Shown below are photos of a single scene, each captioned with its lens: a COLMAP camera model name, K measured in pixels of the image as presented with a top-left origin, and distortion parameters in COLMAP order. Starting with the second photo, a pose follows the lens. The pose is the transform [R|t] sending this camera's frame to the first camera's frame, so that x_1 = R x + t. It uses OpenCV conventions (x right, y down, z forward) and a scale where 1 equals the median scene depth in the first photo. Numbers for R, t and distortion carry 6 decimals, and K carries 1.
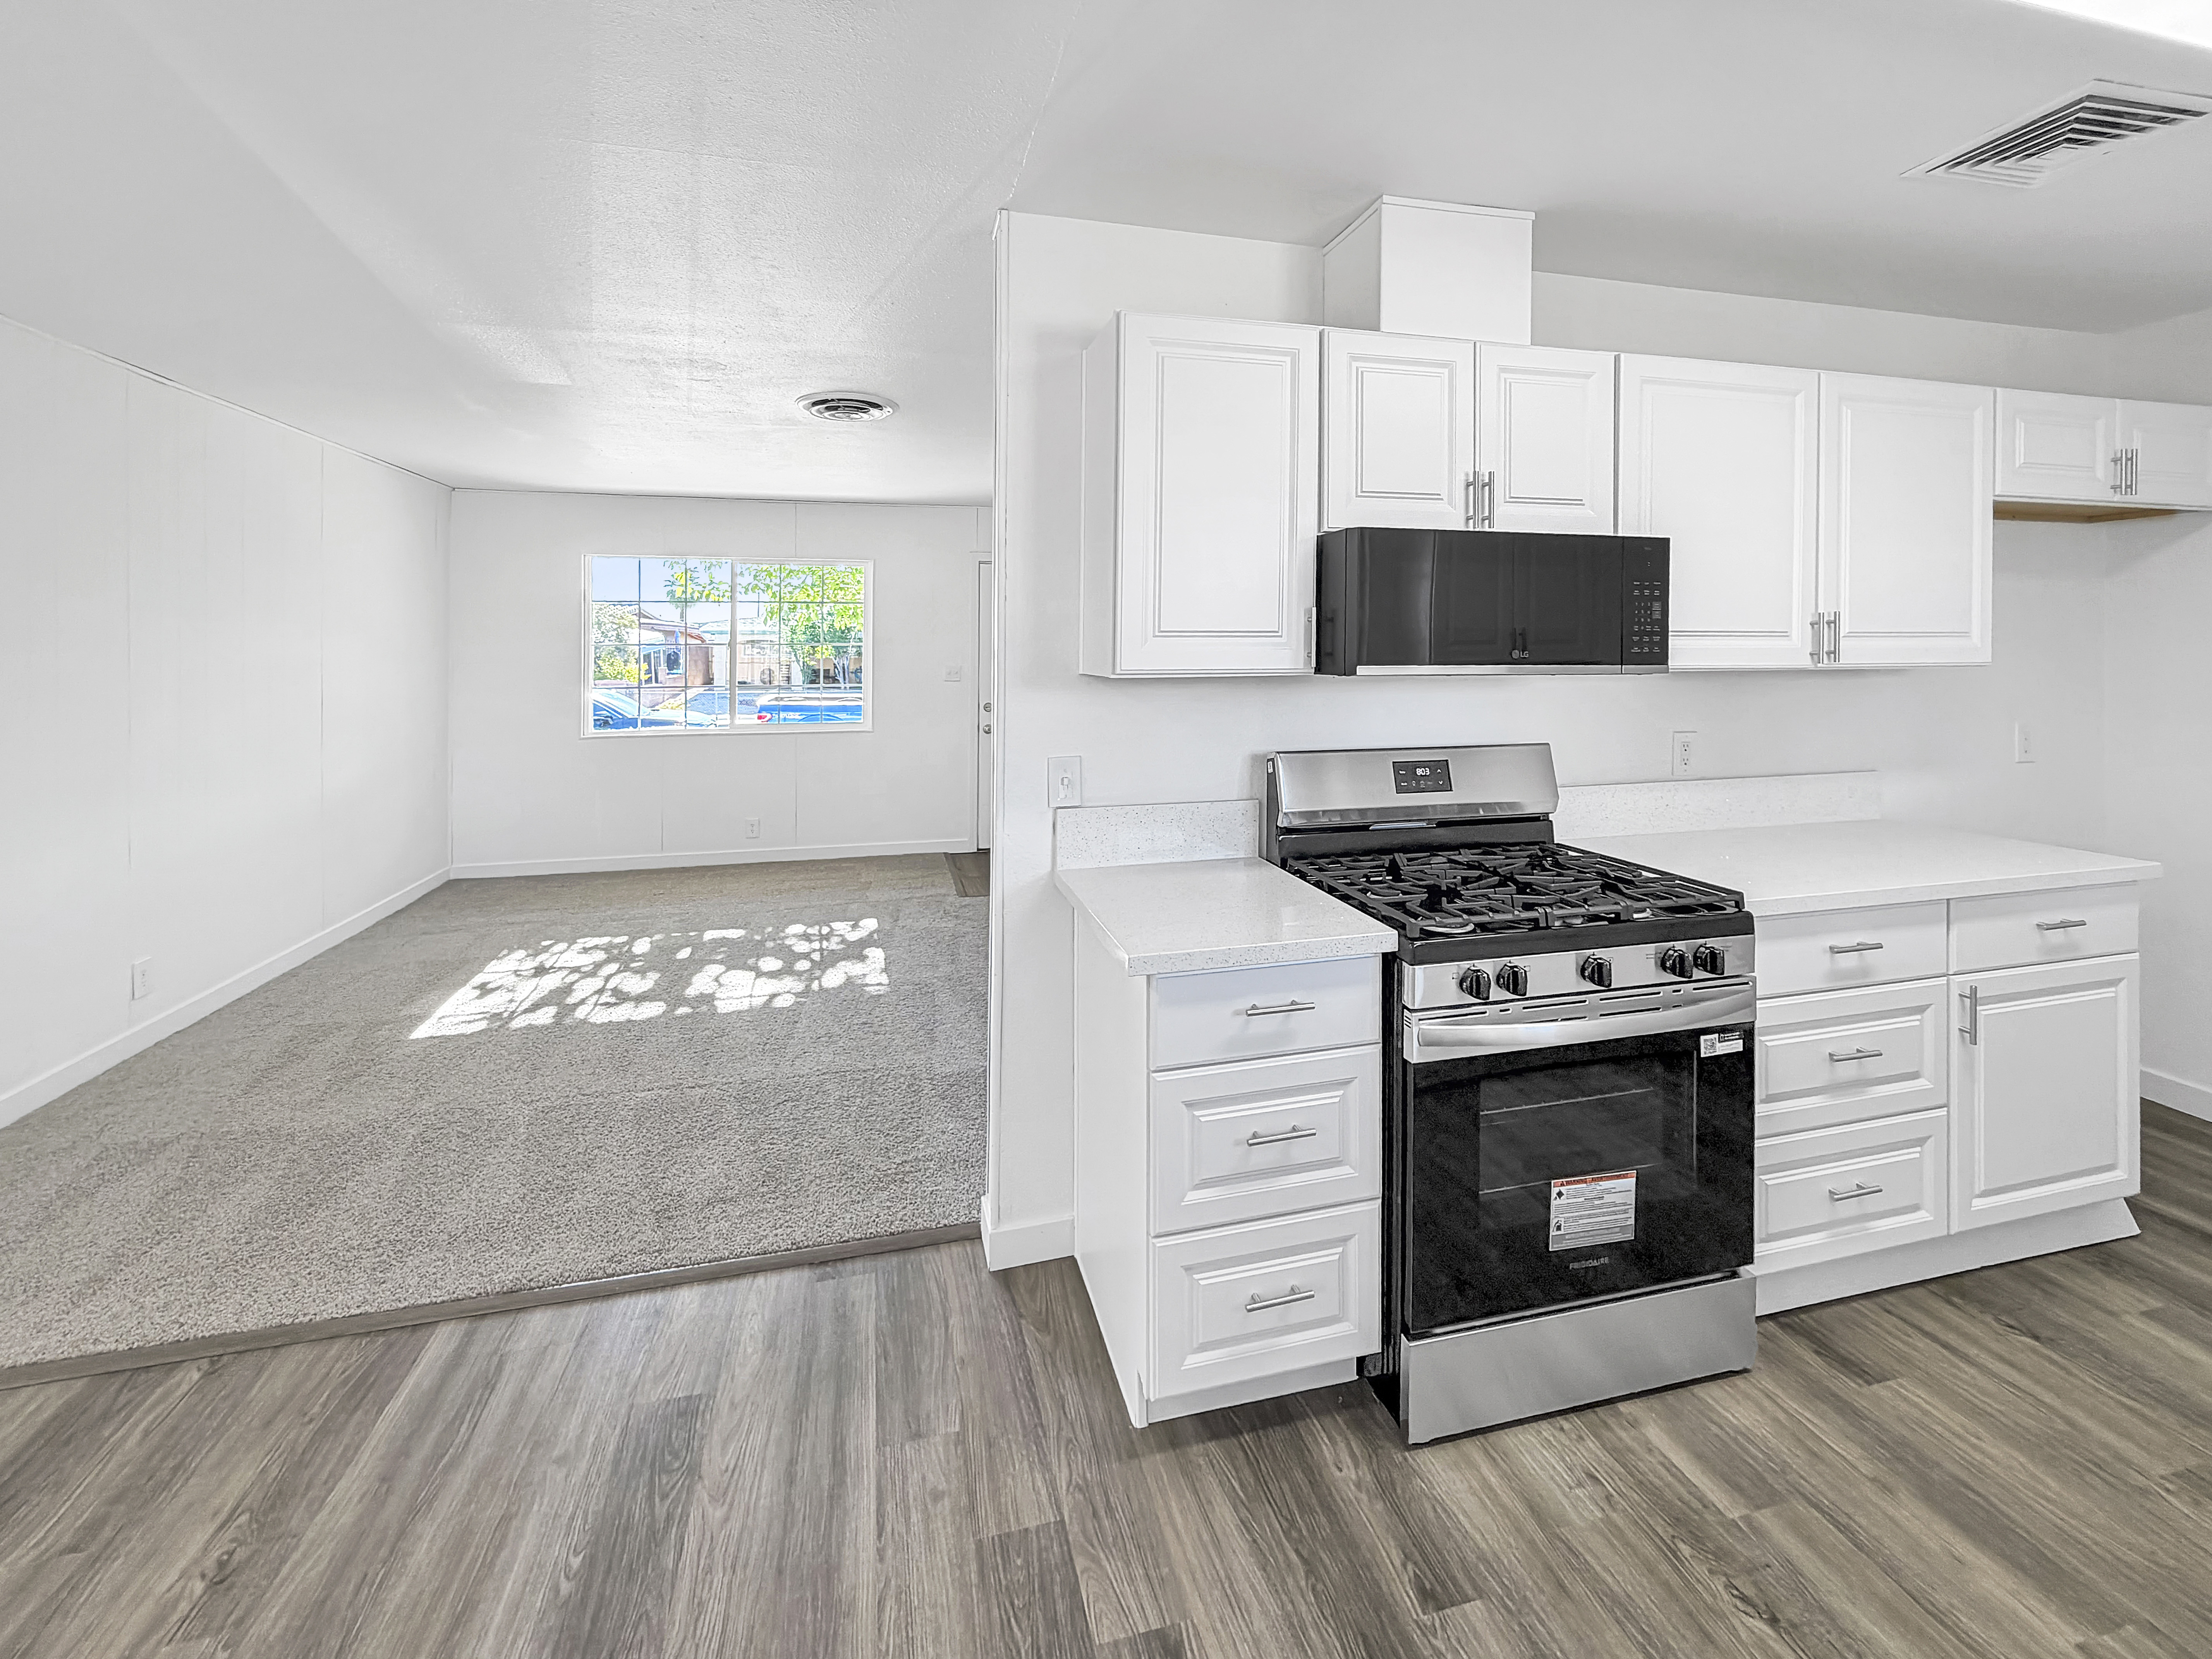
lens RADIAL K [[934.6, 0, 1110.8], [0, 934.6, 660.1], [0, 0, 1]] dist [0.000284, 0.000084]
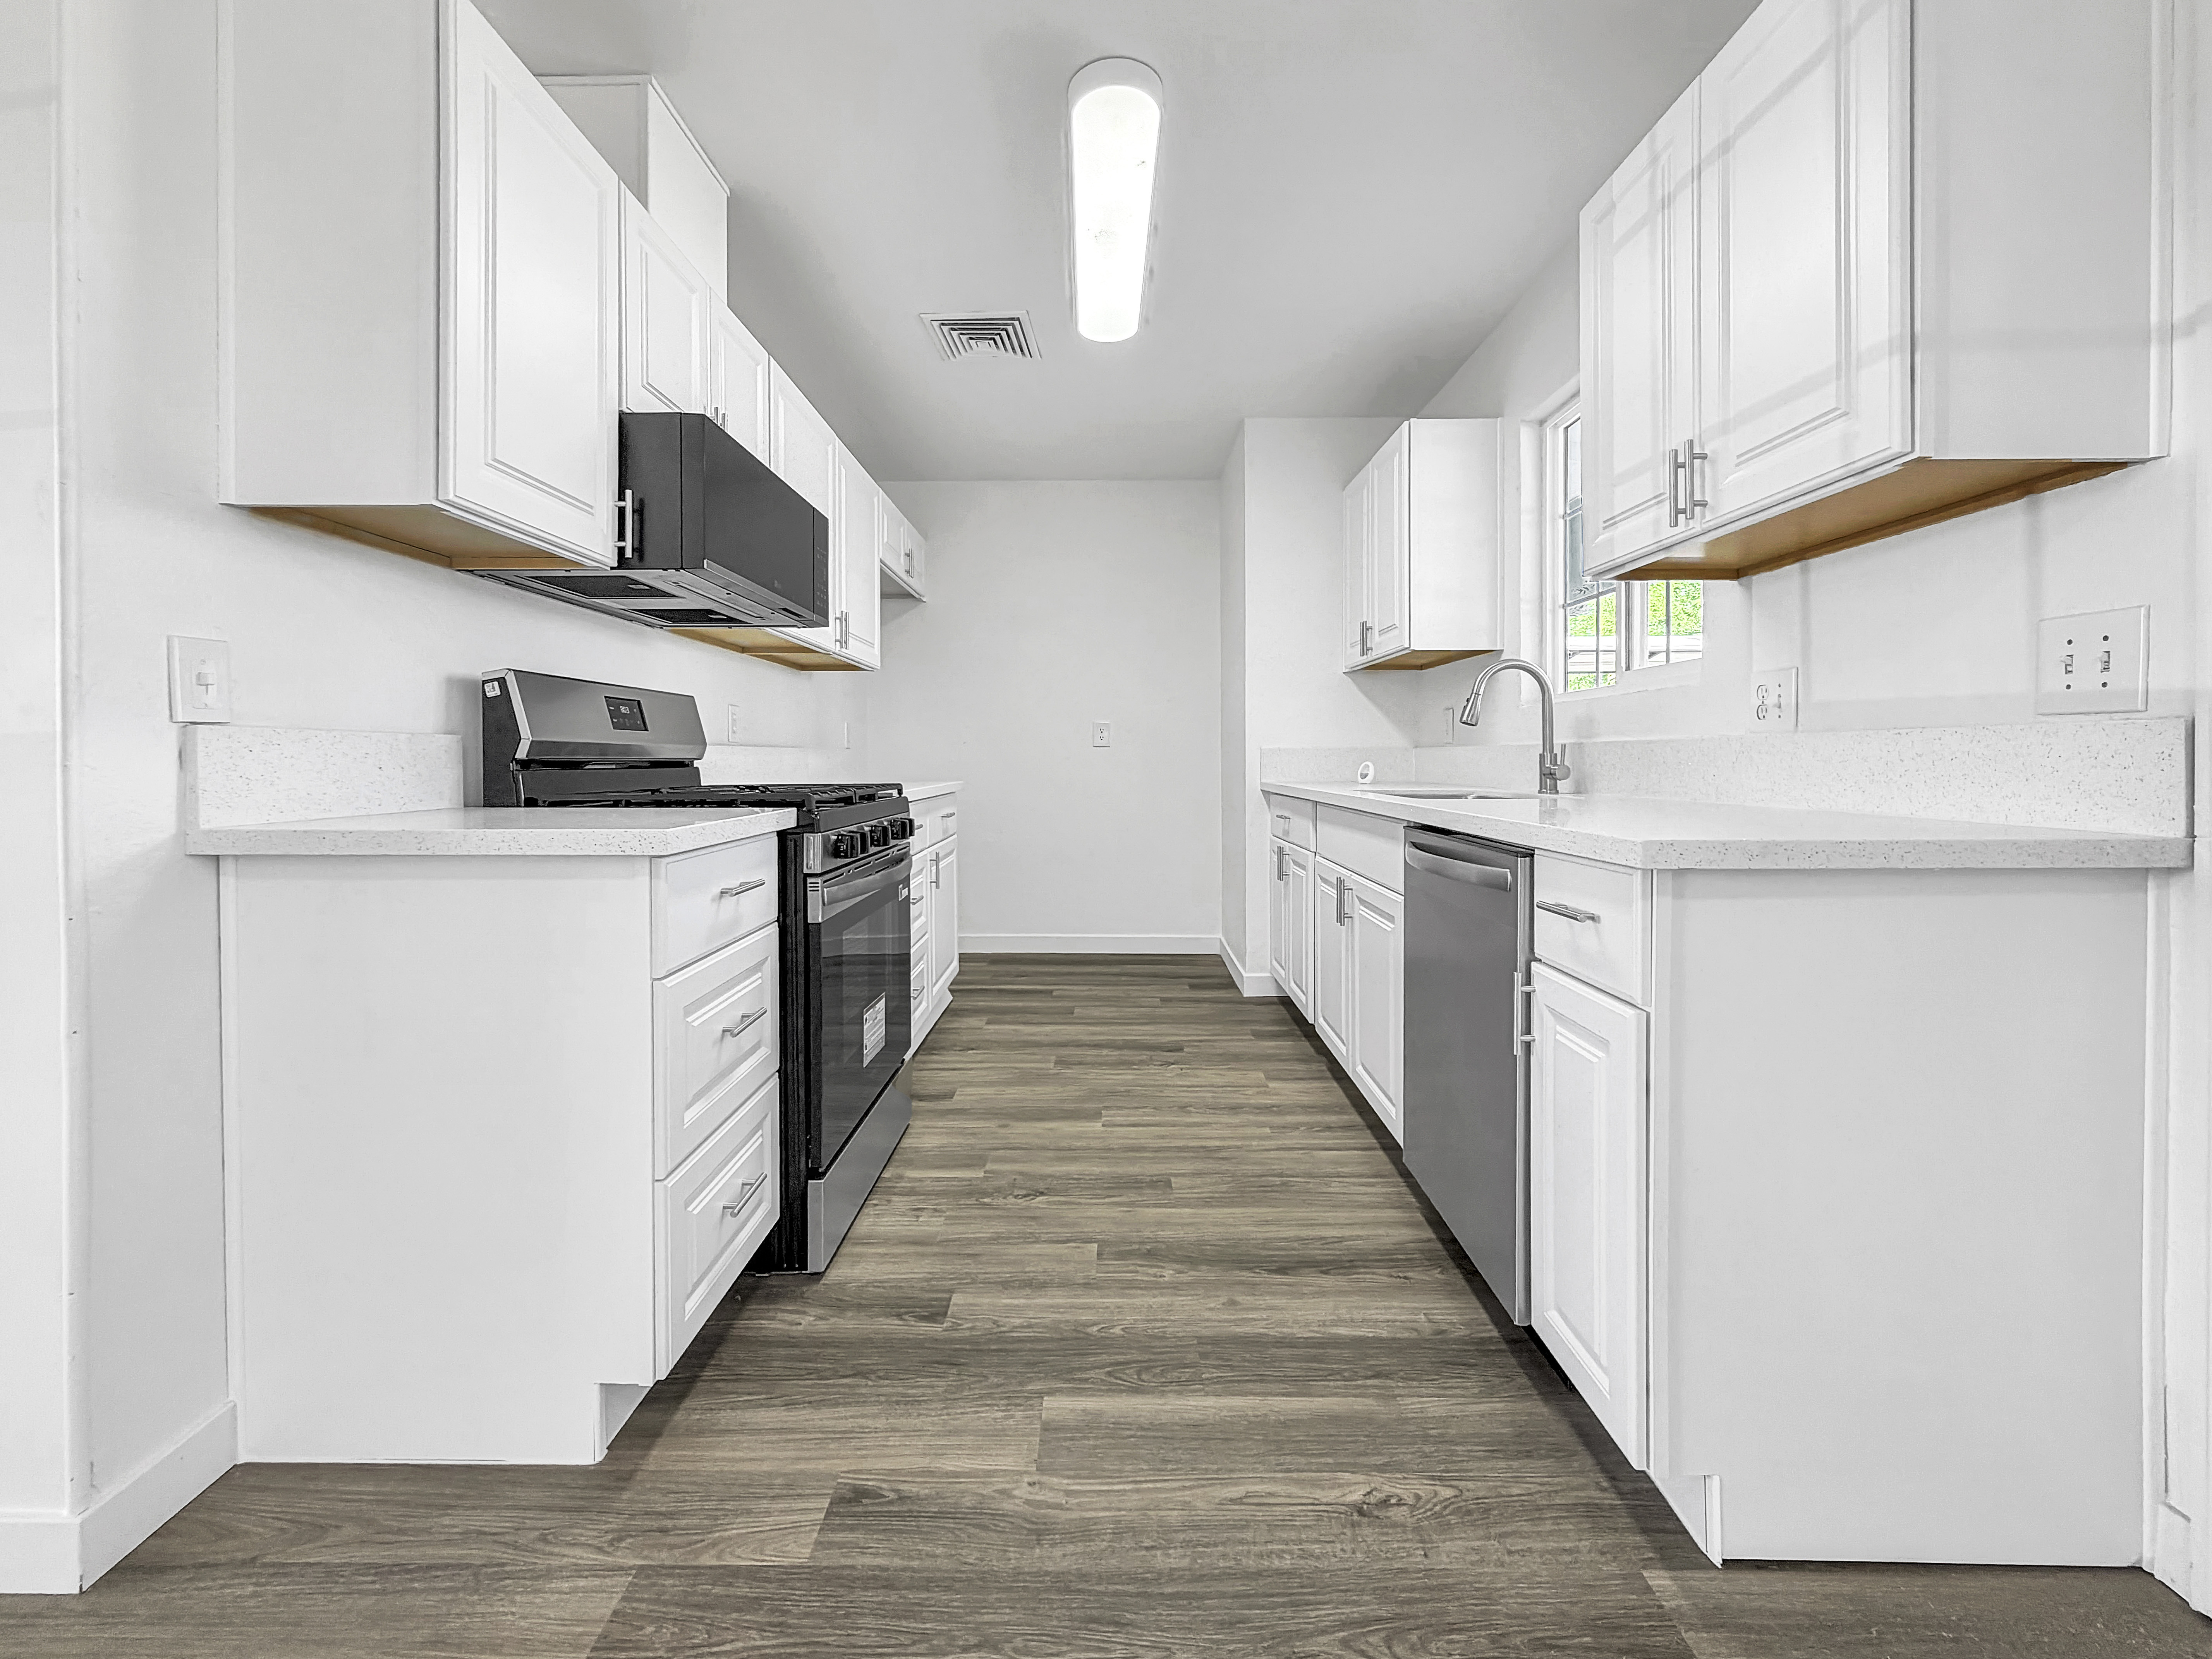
lens RADIAL K [[904.9, 0, 1096.7], [0, 904.9, 771.0], [0, 0, 1]] dist [0.001447, 0.000253]
pose [[0.271310, -0.011678, 0.962421, -0.576953], [0.002292, 0.999931, 0.011487, 0.235632], [-0.962489, -0.000911, 0.271318, 0.393501]]
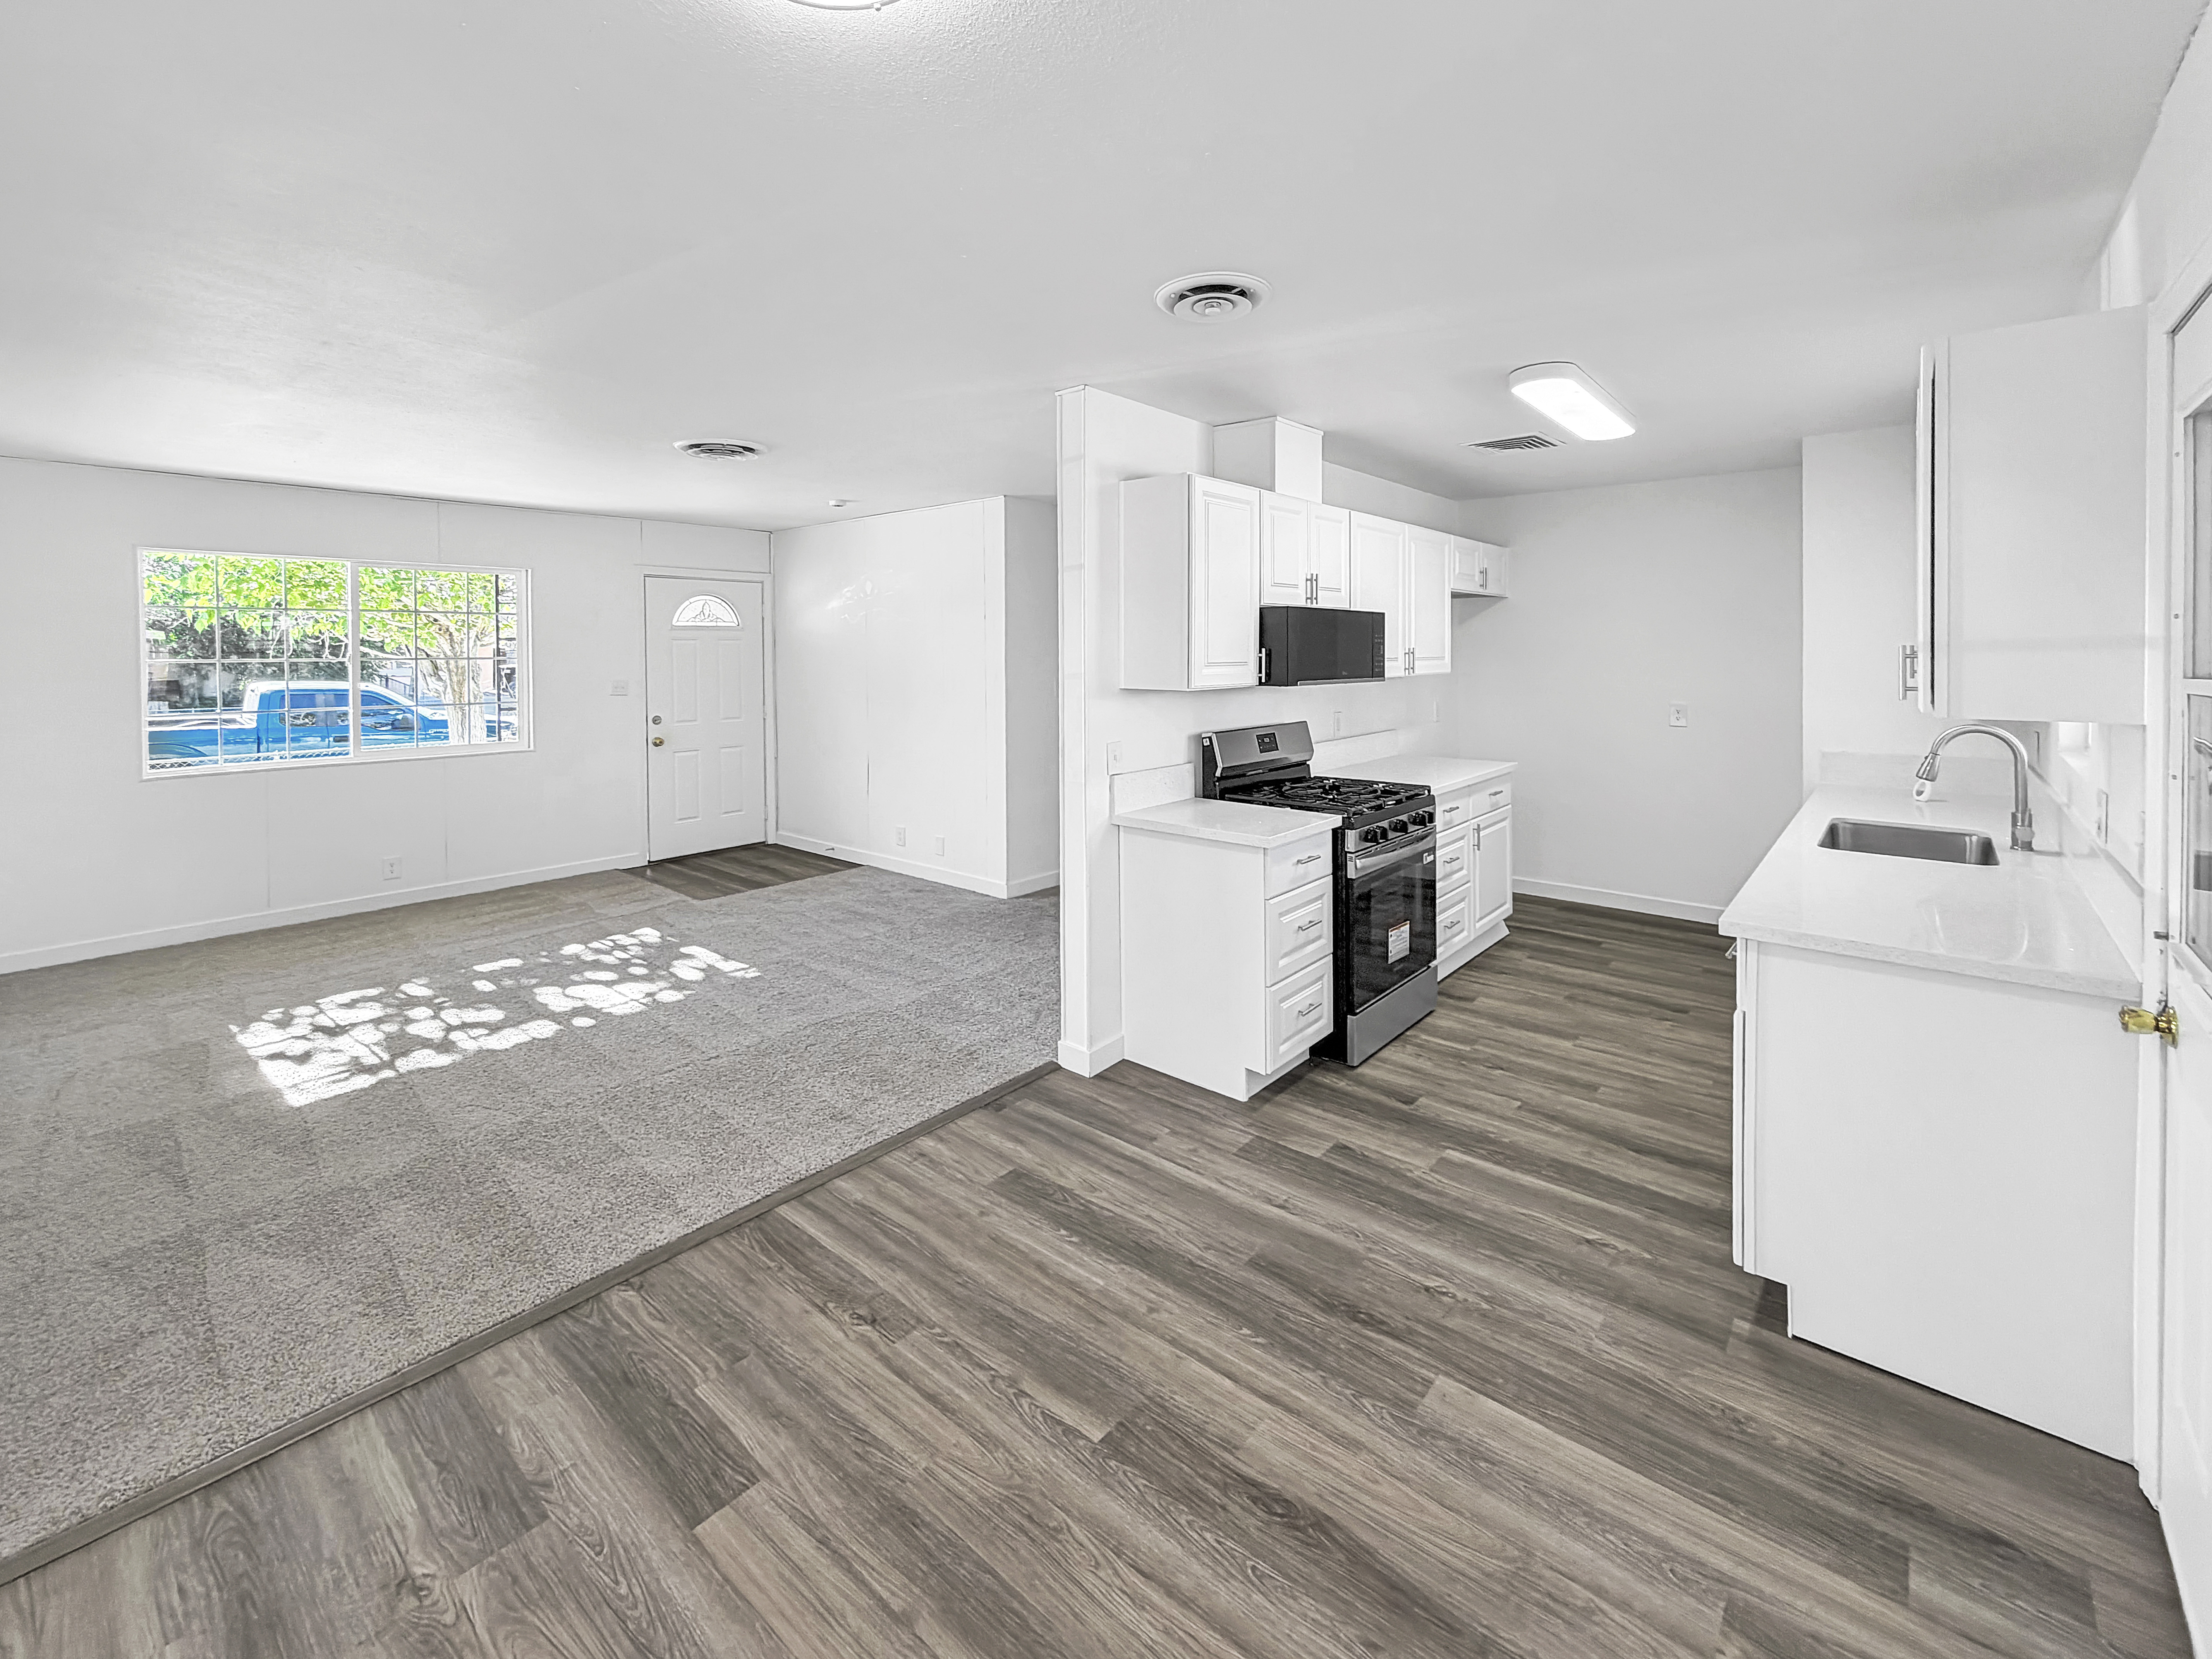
lens RADIAL K [[911.3, 0, 1086.2], [0, 911.3, 662.5], [0, 0, 1]] dist [-0.001394, -0.000278]
pose [[0.835171, -0.008108, 0.549930, -1.198750], [0.007196, 0.999967, 0.003815, -0.046538], [-0.549943, 0.000771, 0.835202, -0.317481]]
